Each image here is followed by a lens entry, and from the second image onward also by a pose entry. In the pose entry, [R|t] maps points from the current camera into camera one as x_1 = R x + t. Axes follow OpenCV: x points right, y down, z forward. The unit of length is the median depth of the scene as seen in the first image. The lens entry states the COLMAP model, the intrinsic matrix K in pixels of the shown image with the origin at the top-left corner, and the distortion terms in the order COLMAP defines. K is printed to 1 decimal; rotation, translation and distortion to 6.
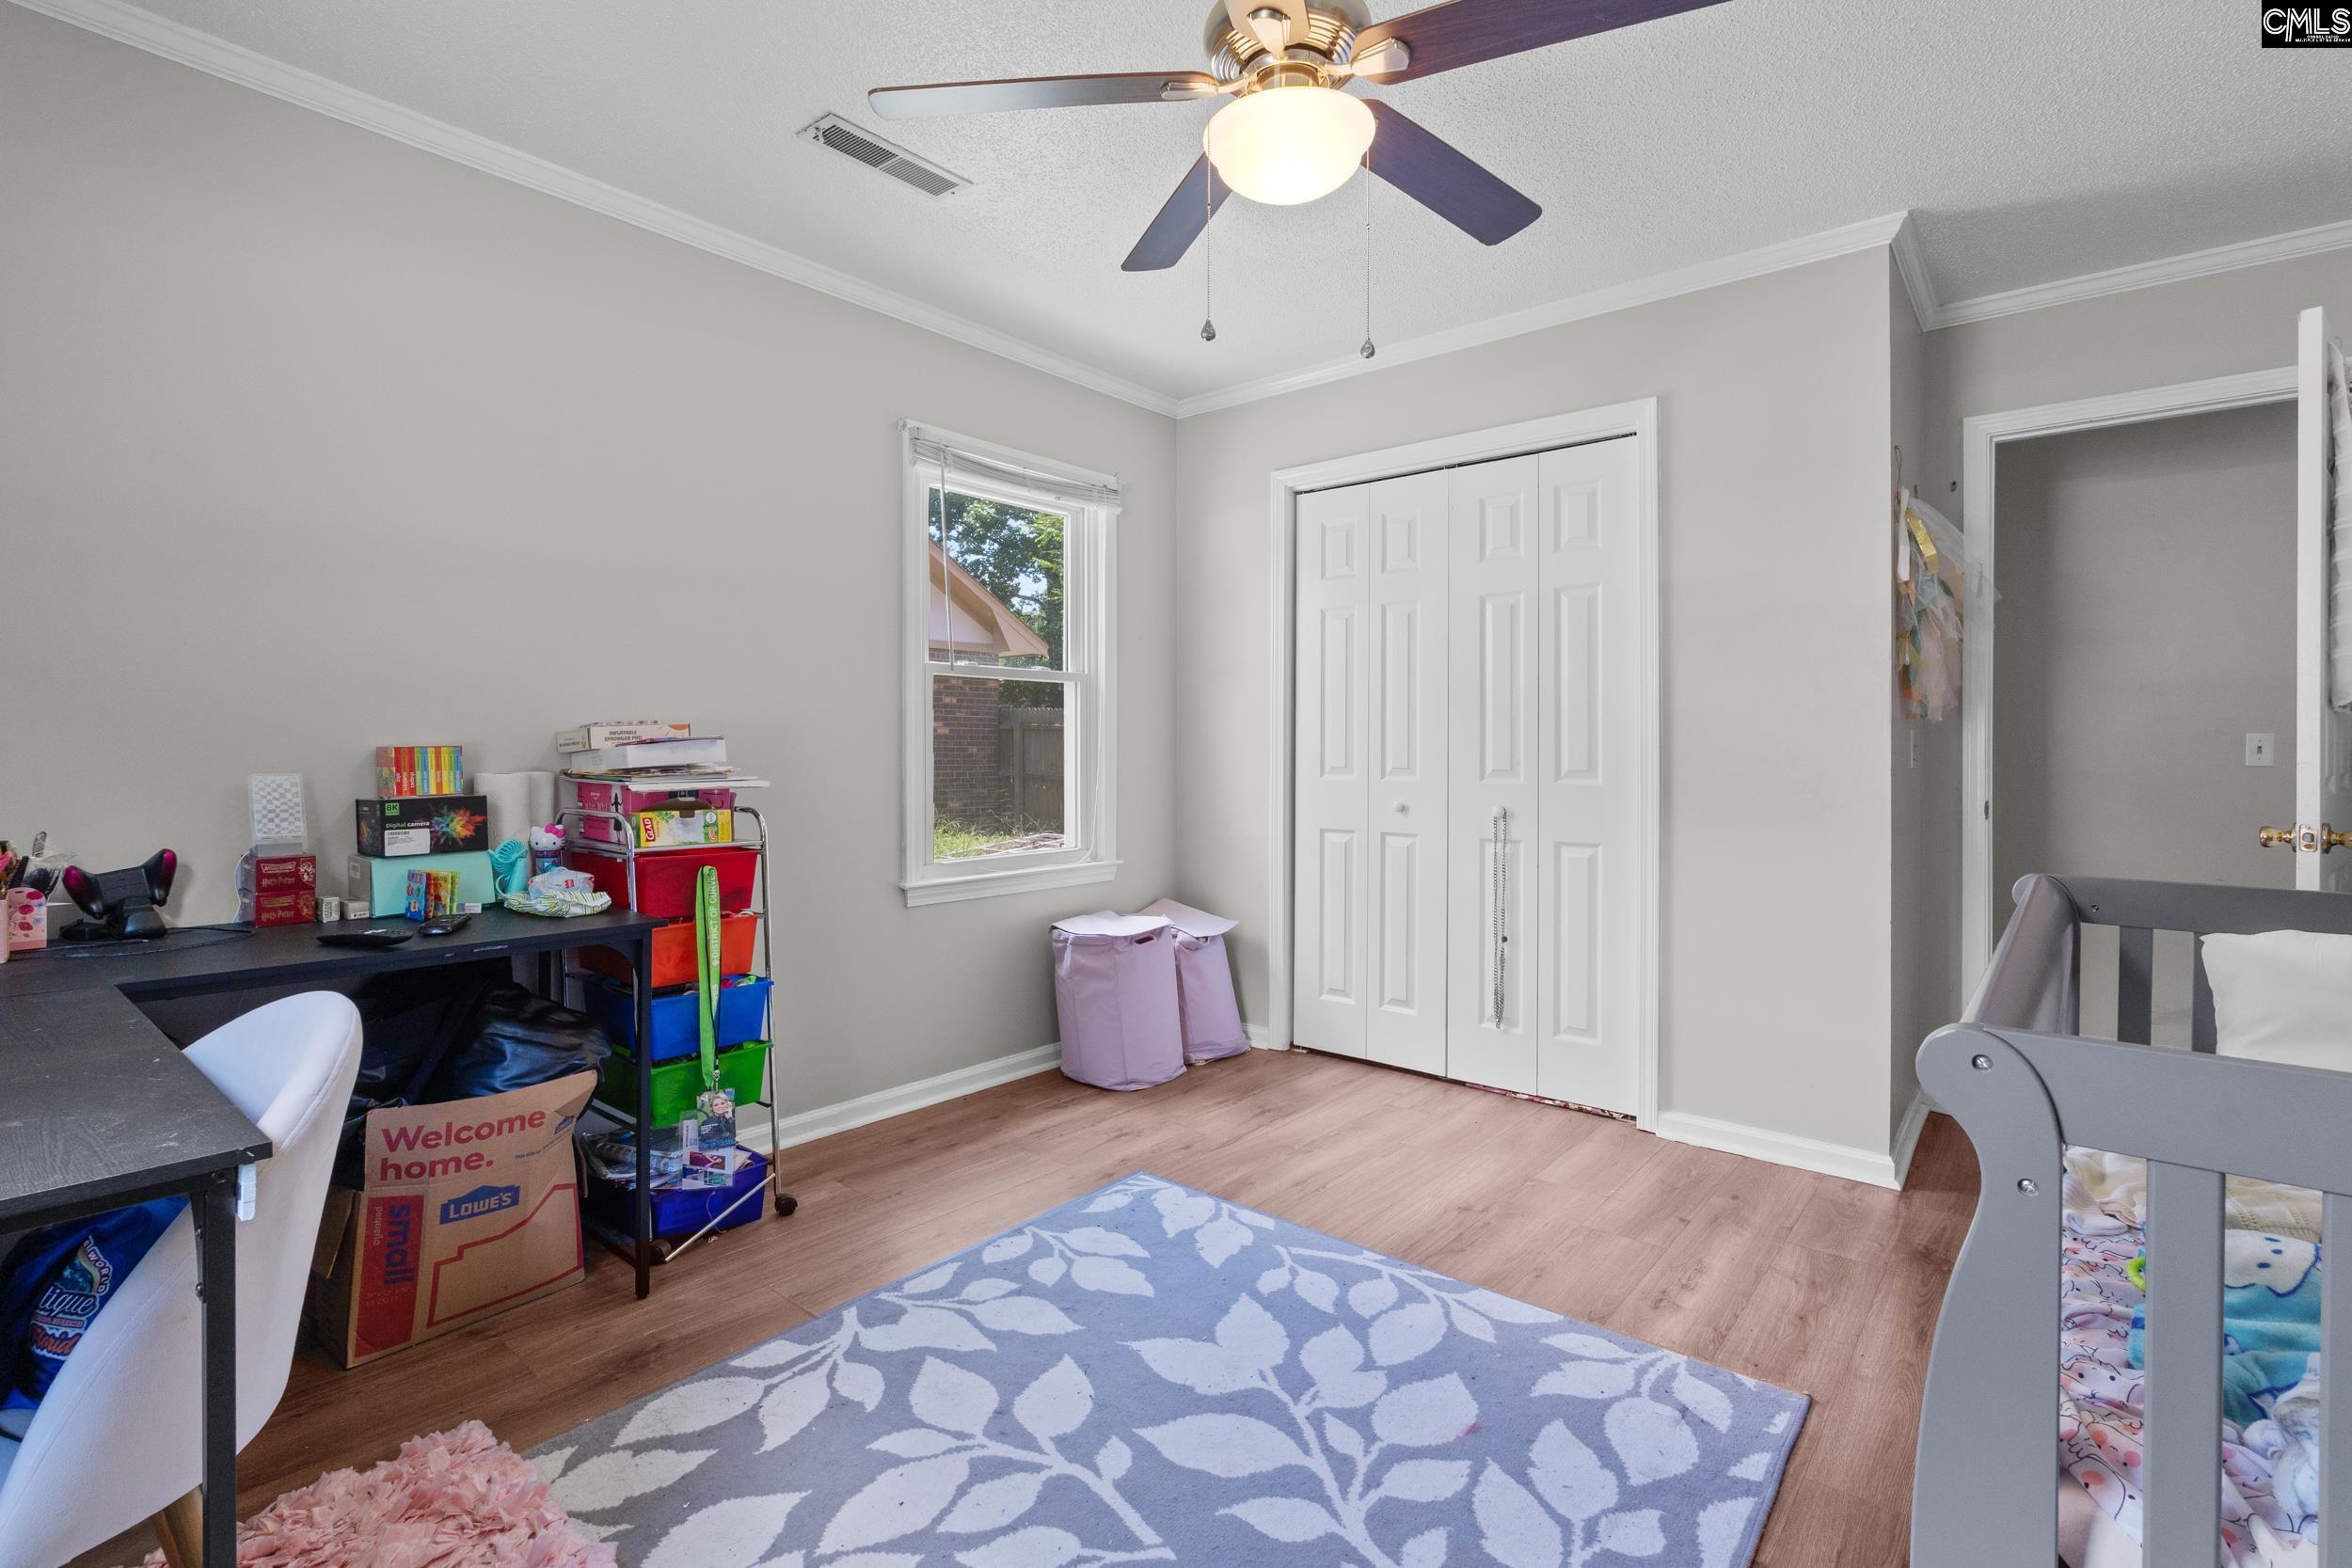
lens RADIAL K [[1080.1, 0, 1169.2], [0, 1080.1, 784.1], [0, 0, 1]] dist [-0.002509, -0.001413]
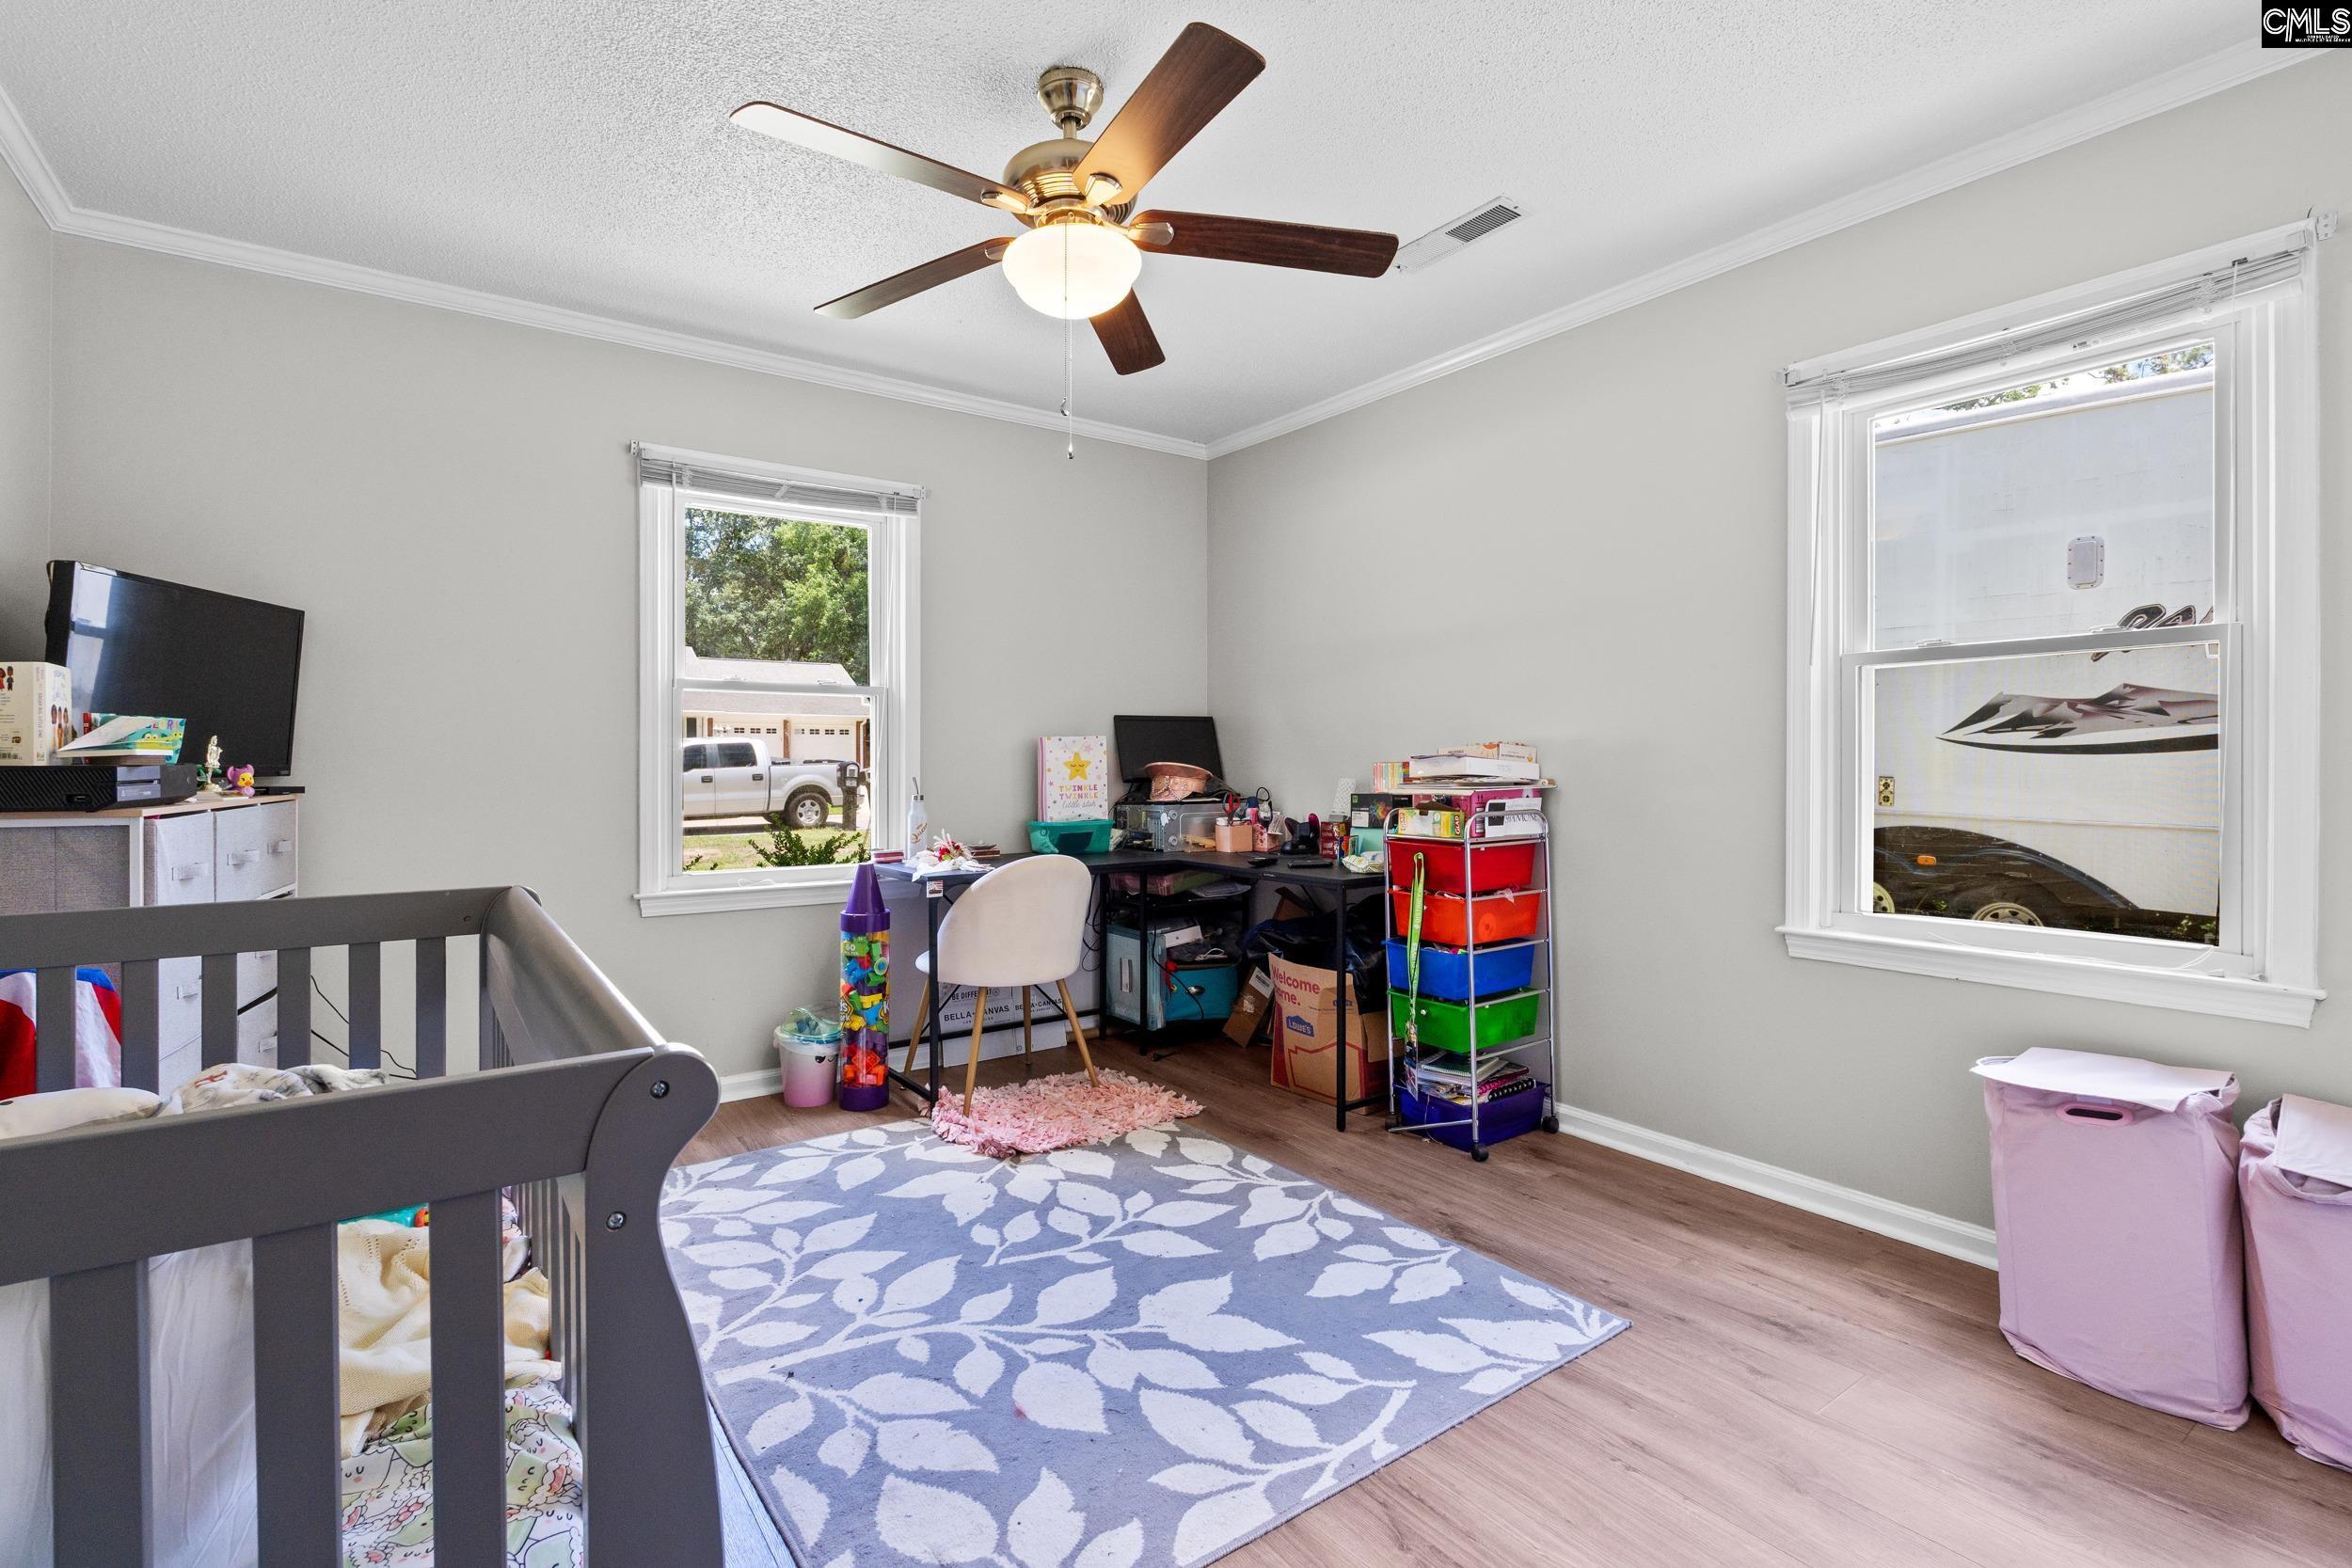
lens RADIAL K [[1080.1, 0, 1169.2], [0, 1080.1, 784.1], [0, 0, 1]] dist [-0.002509, -0.001413]
pose [[-0.241976, 0.015473, -0.970159, 1.117487], [-0.030814, 0.999246, 0.023623, -0.036039], [0.969793, 0.035611, -0.241317, 1.224498]]
